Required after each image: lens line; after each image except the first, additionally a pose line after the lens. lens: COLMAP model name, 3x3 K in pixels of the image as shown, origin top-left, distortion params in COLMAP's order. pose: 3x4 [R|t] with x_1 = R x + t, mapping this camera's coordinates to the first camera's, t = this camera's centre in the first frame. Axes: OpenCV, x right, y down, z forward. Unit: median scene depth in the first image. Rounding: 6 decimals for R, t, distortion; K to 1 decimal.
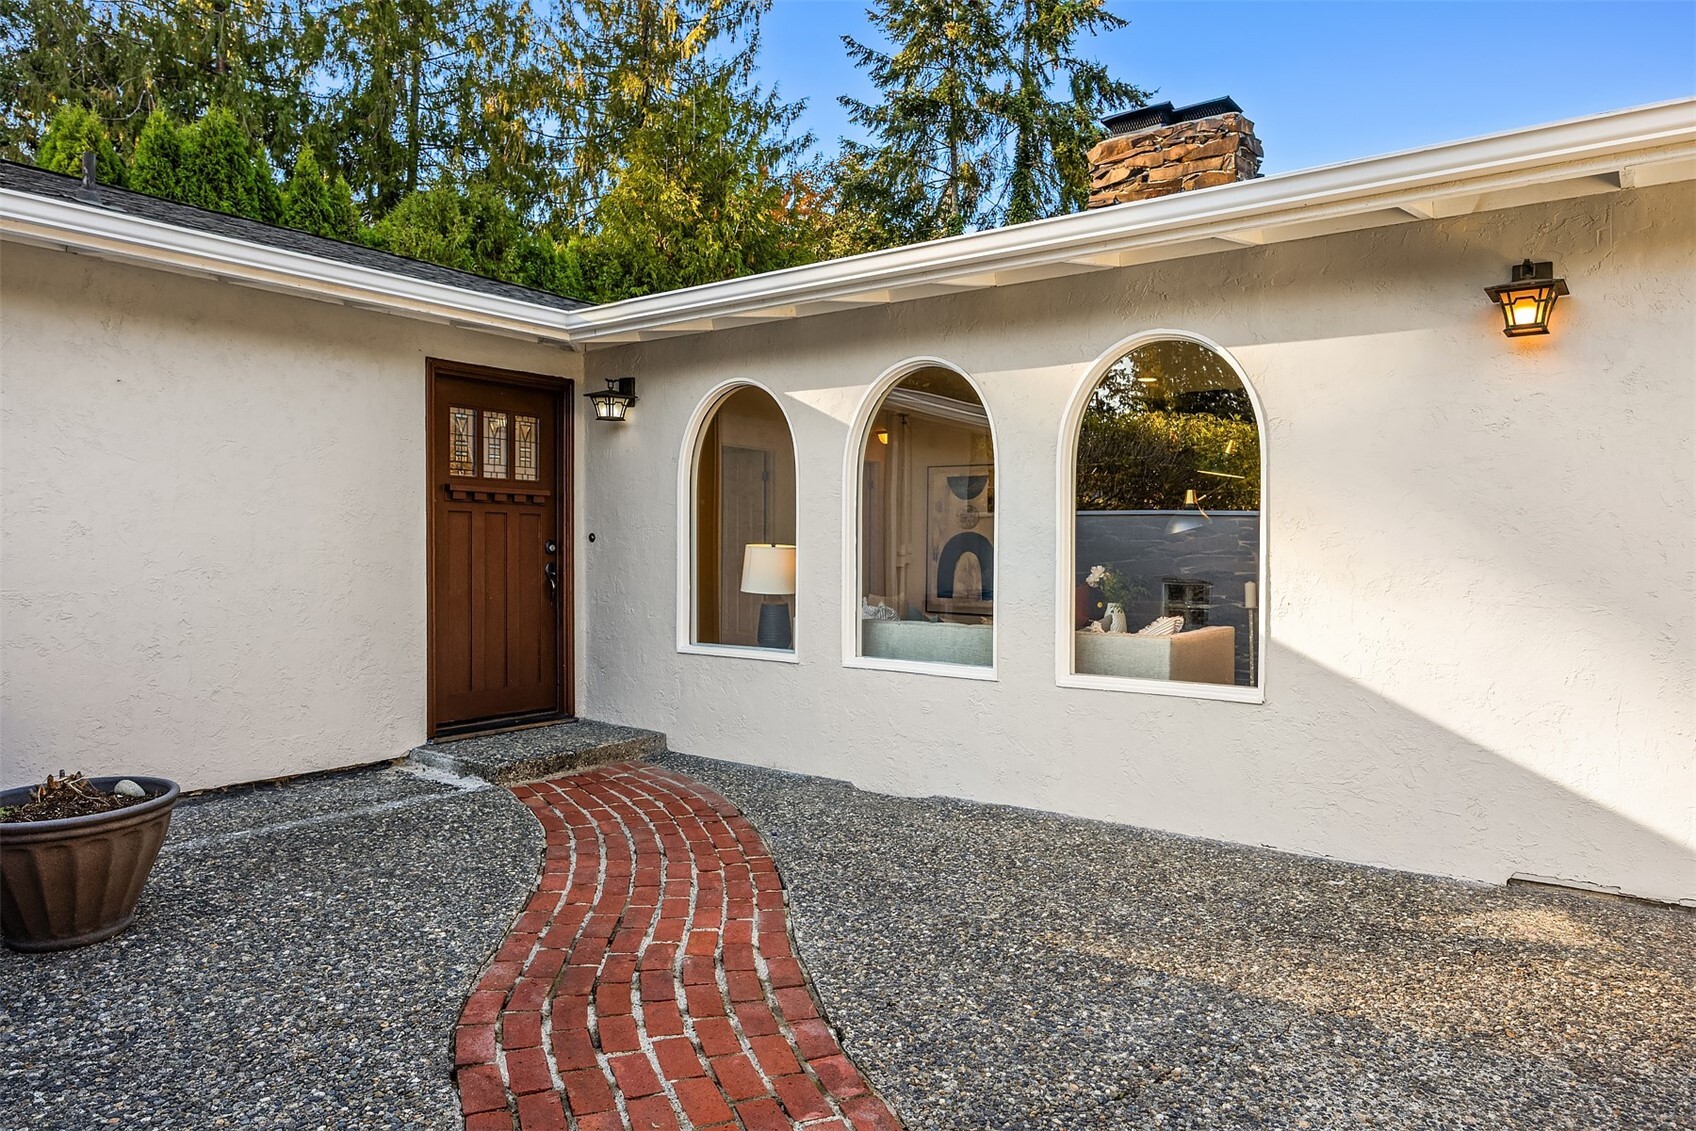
lens RADIAL K [[1111.3, 0, 848.6], [0, 1111.3, 558.8], [0, 0, 1]] dist [0.000120, 0.000434]
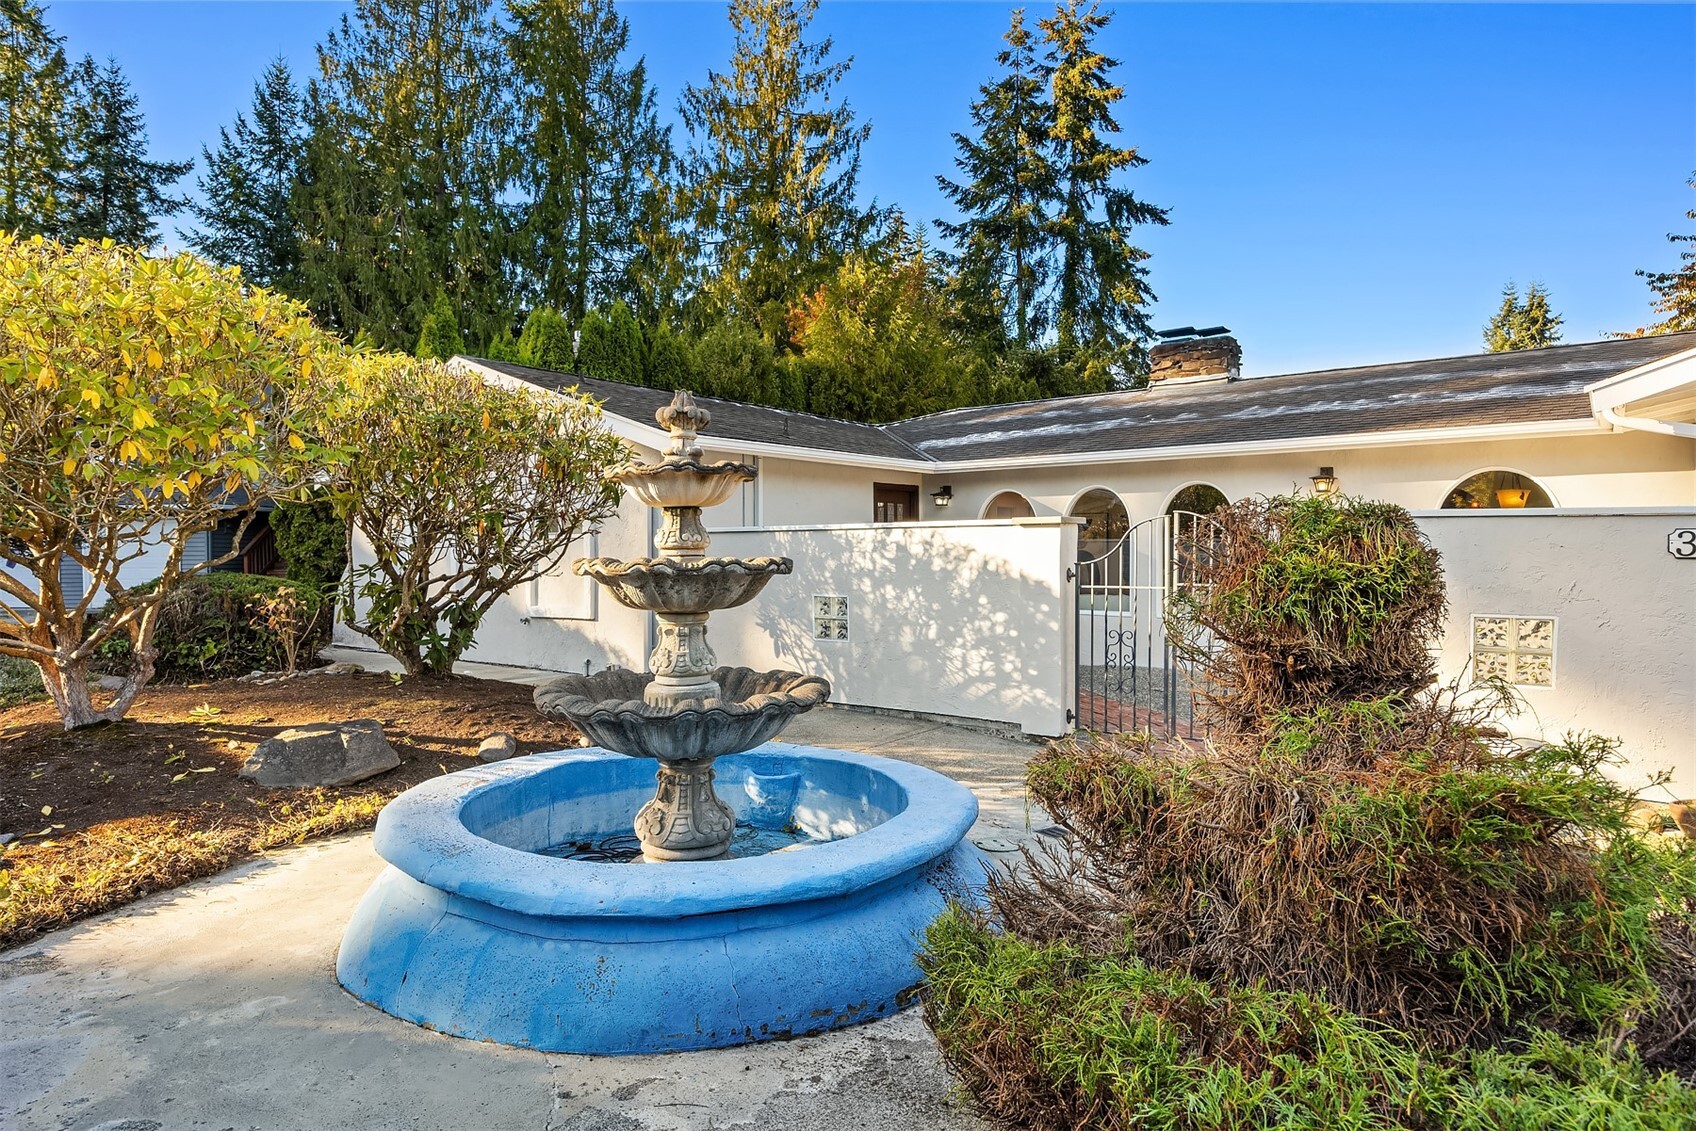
lens RADIAL K [[1018.5, 0, 848.0], [0, 1018.5, 565.5], [0, 0, 1]] dist [-0.000093, 0.002618]
pose [[0.999566, -0.007744, -0.028425, -0.079829], [0.007915, 0.999951, 0.005924, -0.004723], [0.028378, -0.006146, 0.999578, -0.239495]]
